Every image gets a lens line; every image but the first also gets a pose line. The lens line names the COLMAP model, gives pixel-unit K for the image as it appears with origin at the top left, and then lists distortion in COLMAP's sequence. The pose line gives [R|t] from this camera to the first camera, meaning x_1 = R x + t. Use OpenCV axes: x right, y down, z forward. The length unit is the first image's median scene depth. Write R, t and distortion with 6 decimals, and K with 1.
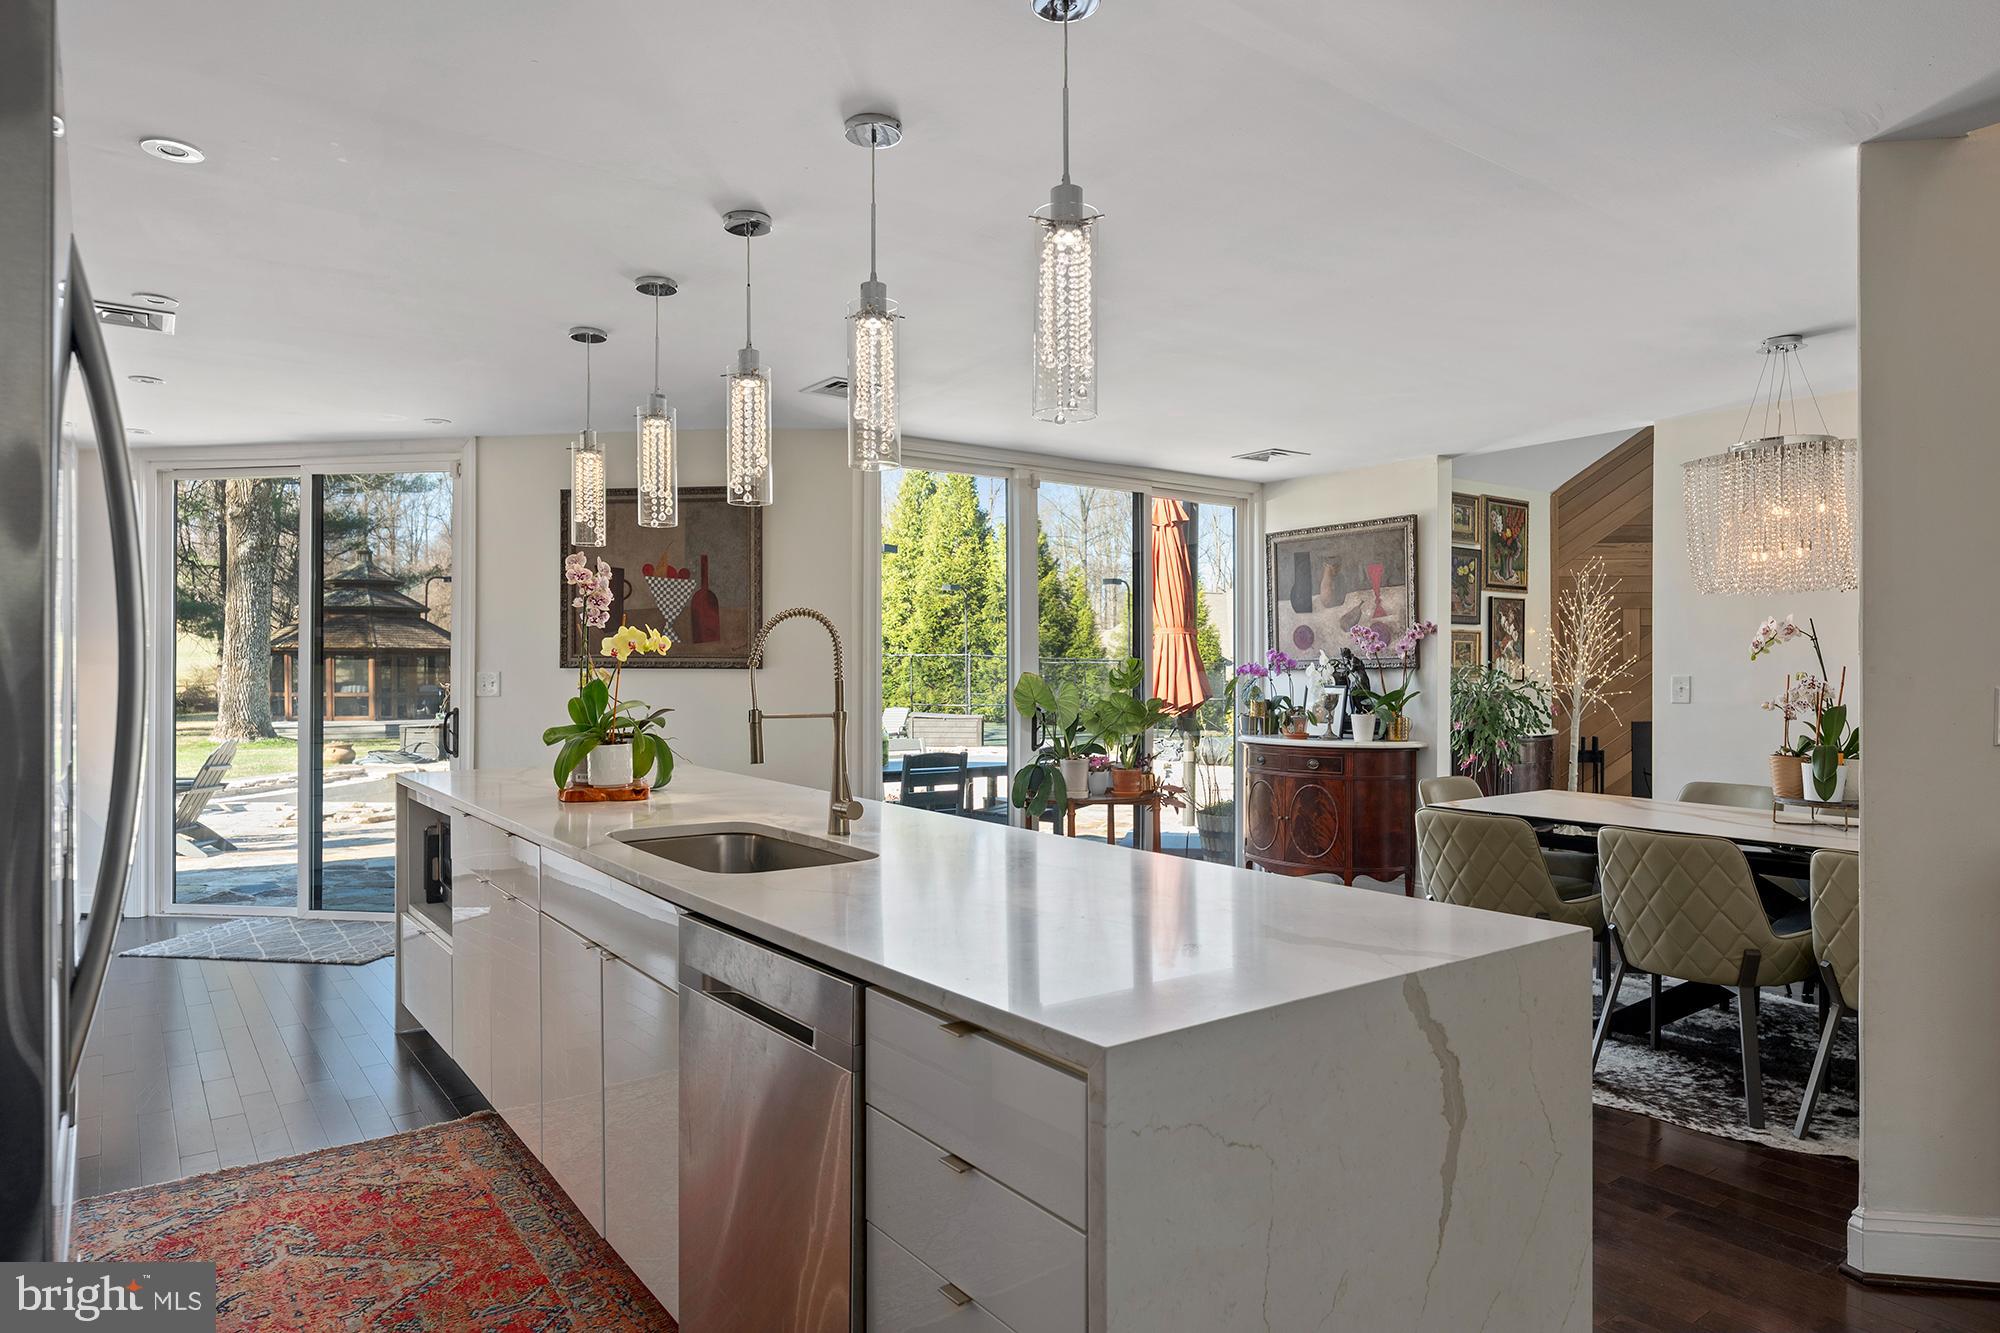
lens RADIAL K [[1211.8, 0, 995.6], [0, 1211.8, 666.8], [0, 0, 1]] dist [-0.006841, 0.004679]
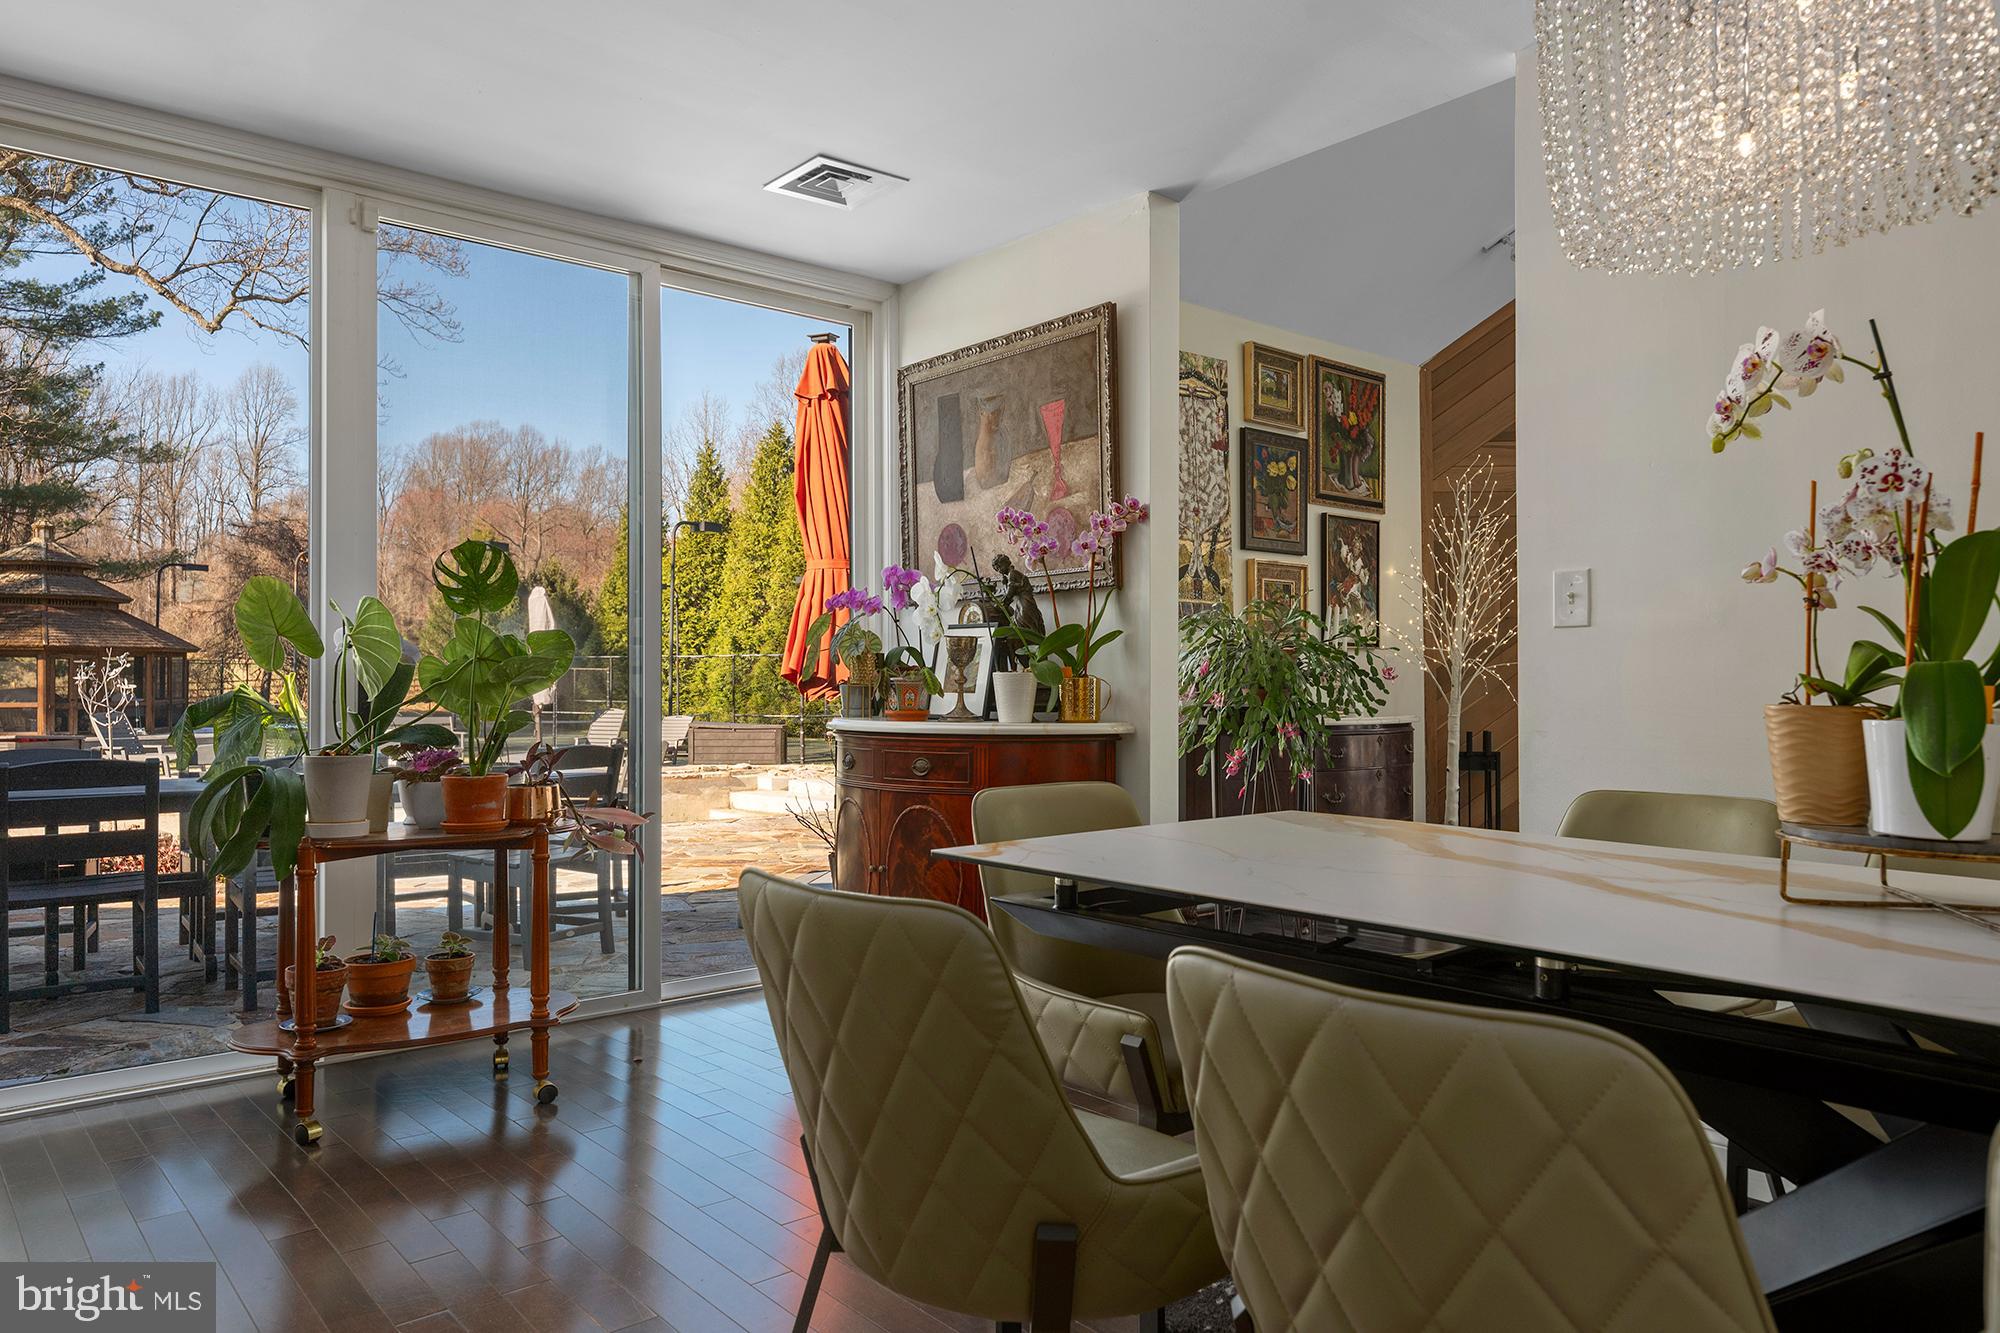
lens RADIAL K [[1327.6, 0, 1007.4], [0, 1327.6, 667.4], [0, 0, 1]] dist [-0.016192, 0.004368]
pose [[0.997457, -0.000781, 0.071266, 0.250965], [0.001556, 0.999940, -0.010823, 0.042105], [-0.071253, 0.010907, 0.997399, 0.404225]]
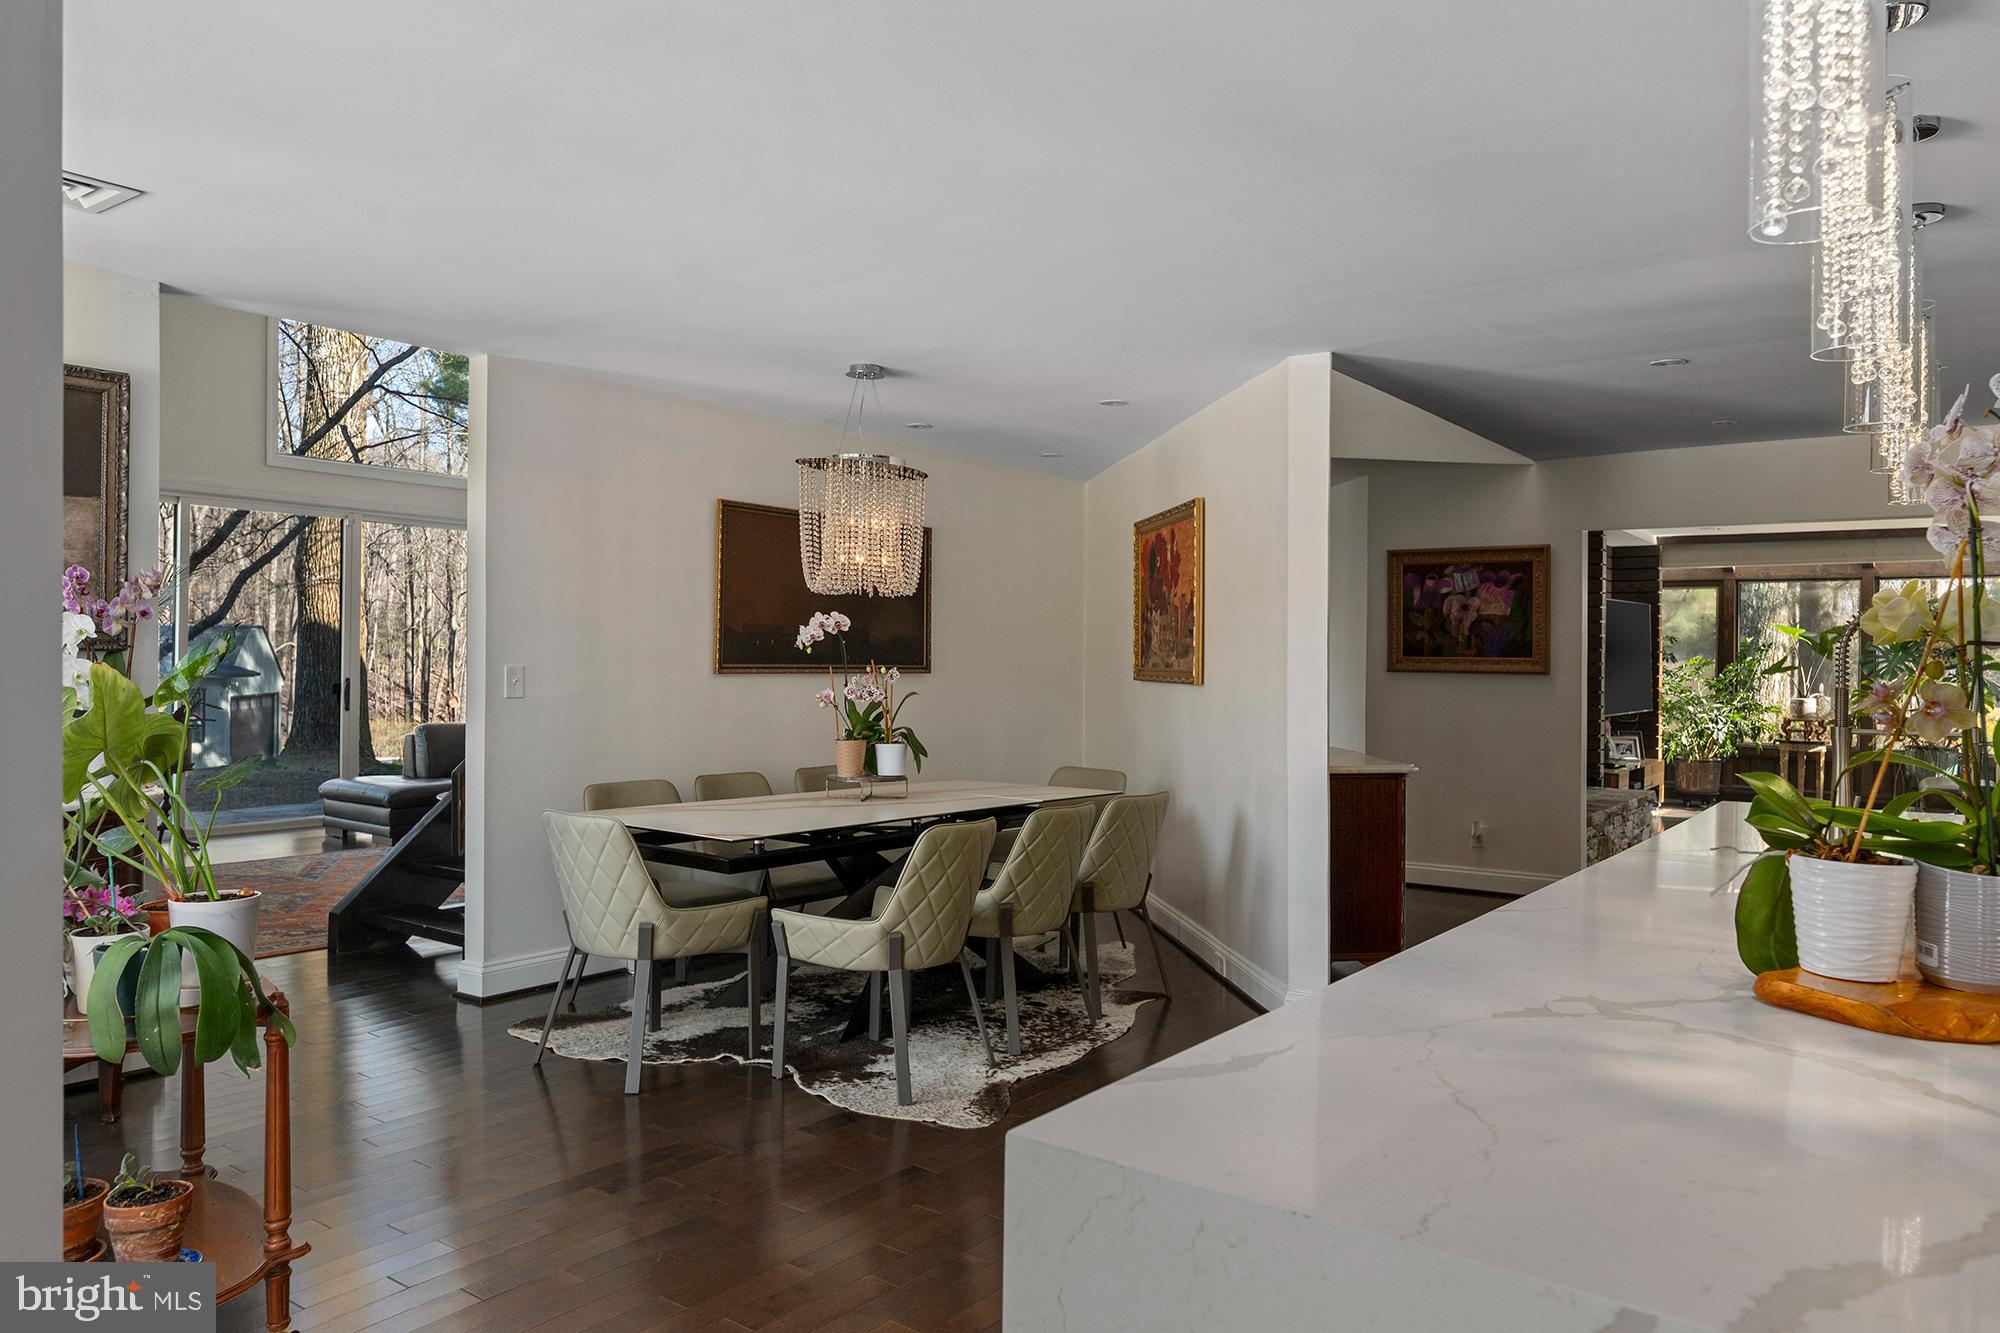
lens RADIAL K [[1327.6, 0, 1019.4], [0, 1327.6, 648.9], [0, 0, 1]] dist [-0.016192, 0.004368]
pose [[-0.300999, 0.007444, 0.953596, -0.350952], [-0.016094, 0.999787, -0.012884, 0.000930], [-0.953489, -0.019225, -0.300815, 0.767505]]
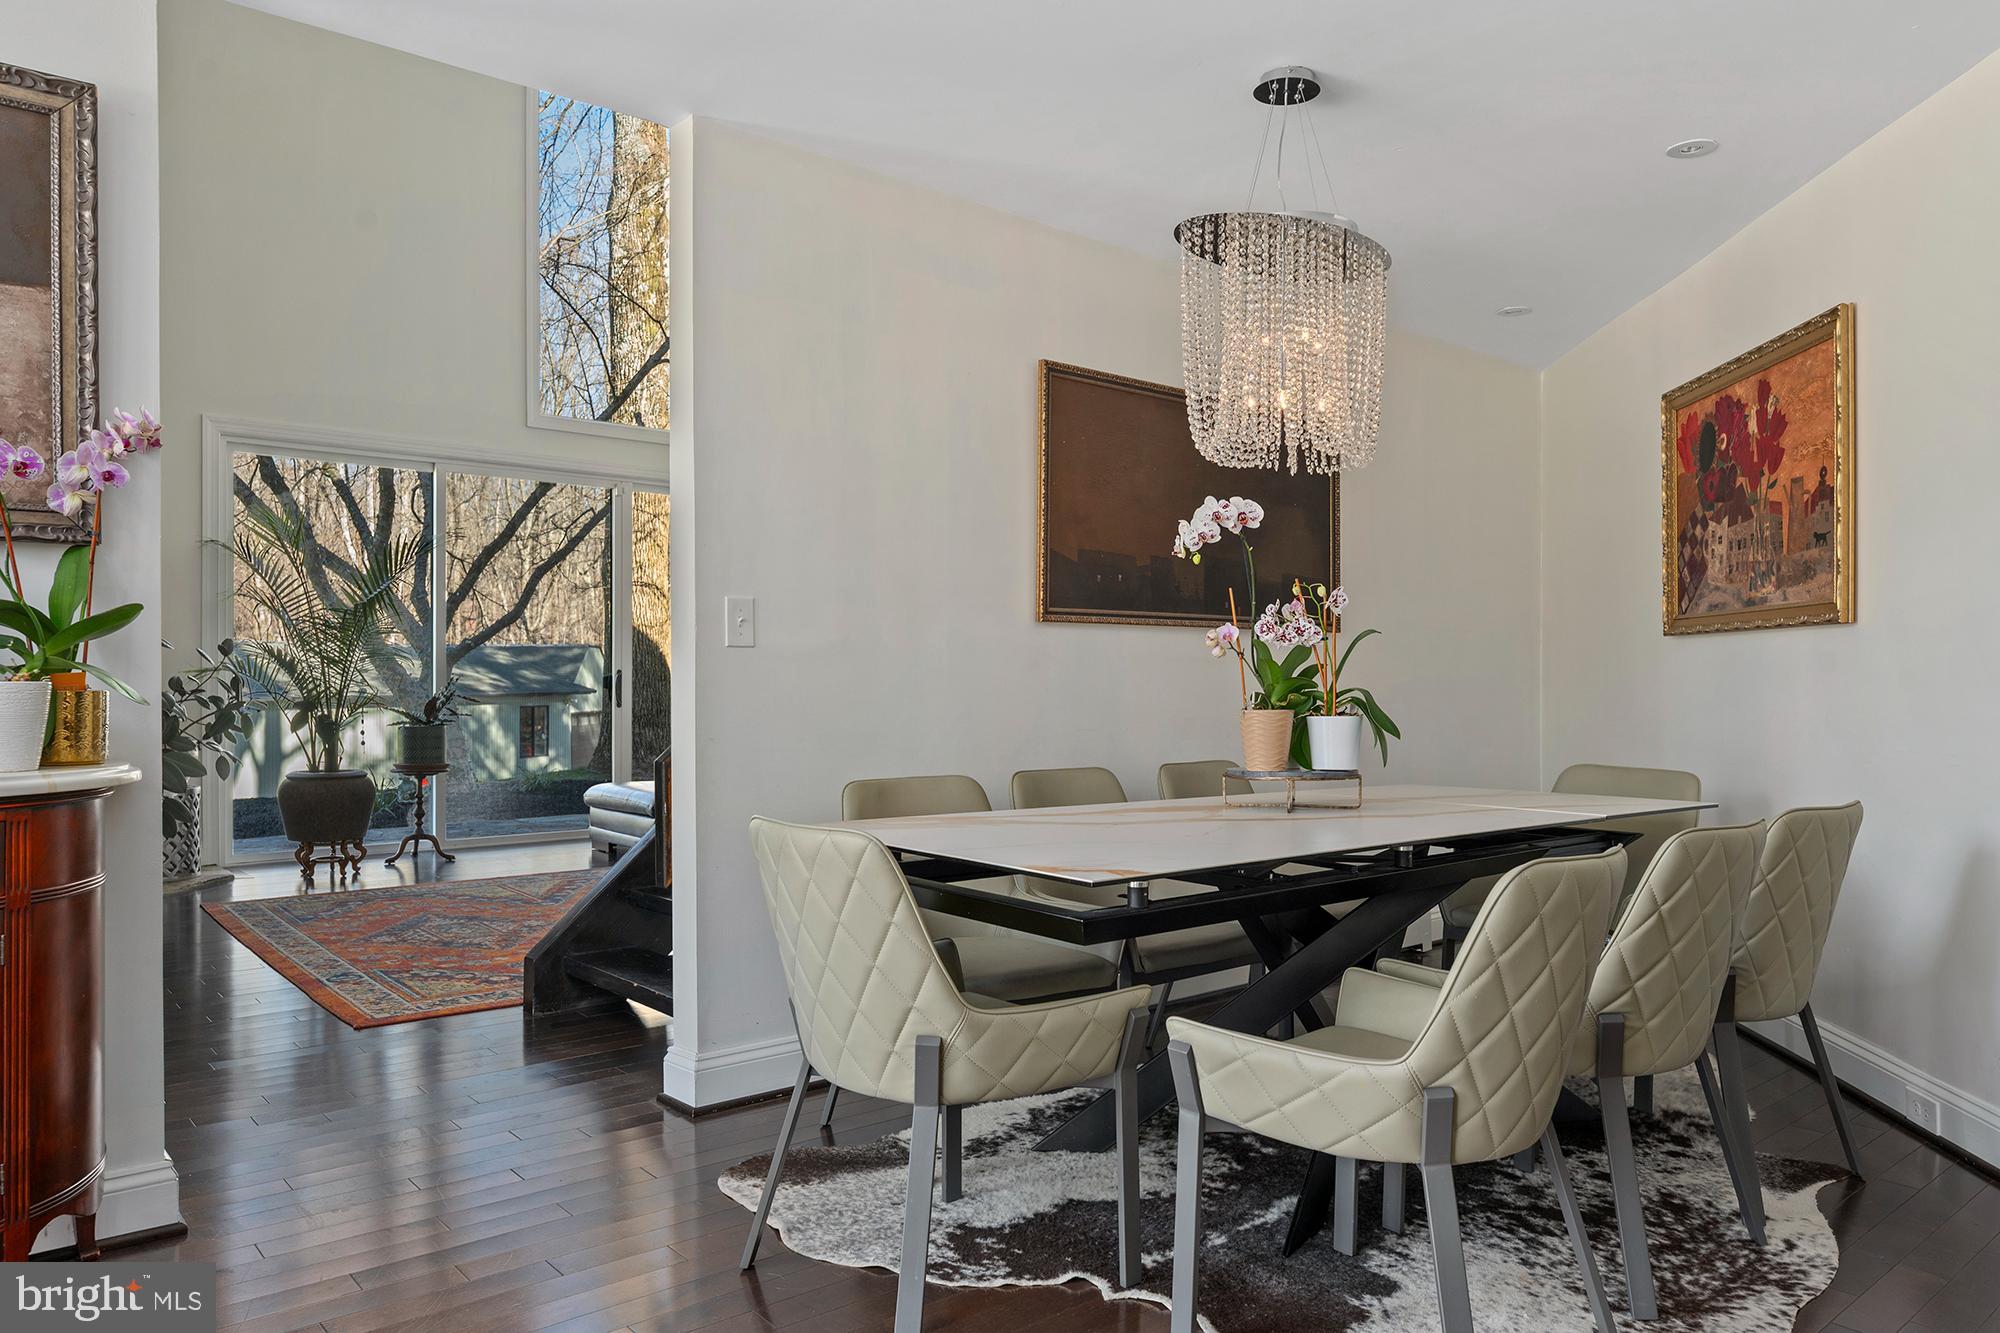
lens RADIAL K [[1327.6, 0, 1001.2], [0, 1327.6, 700.4], [0, 0, 1]] dist [-0.016192, 0.004368]
pose [[-0.064207, -0.013128, 0.997850, -0.035893], [-0.006938, 0.999895, 0.012708, 0.037388], [-0.997912, -0.006107, -0.064291, 0.749148]]
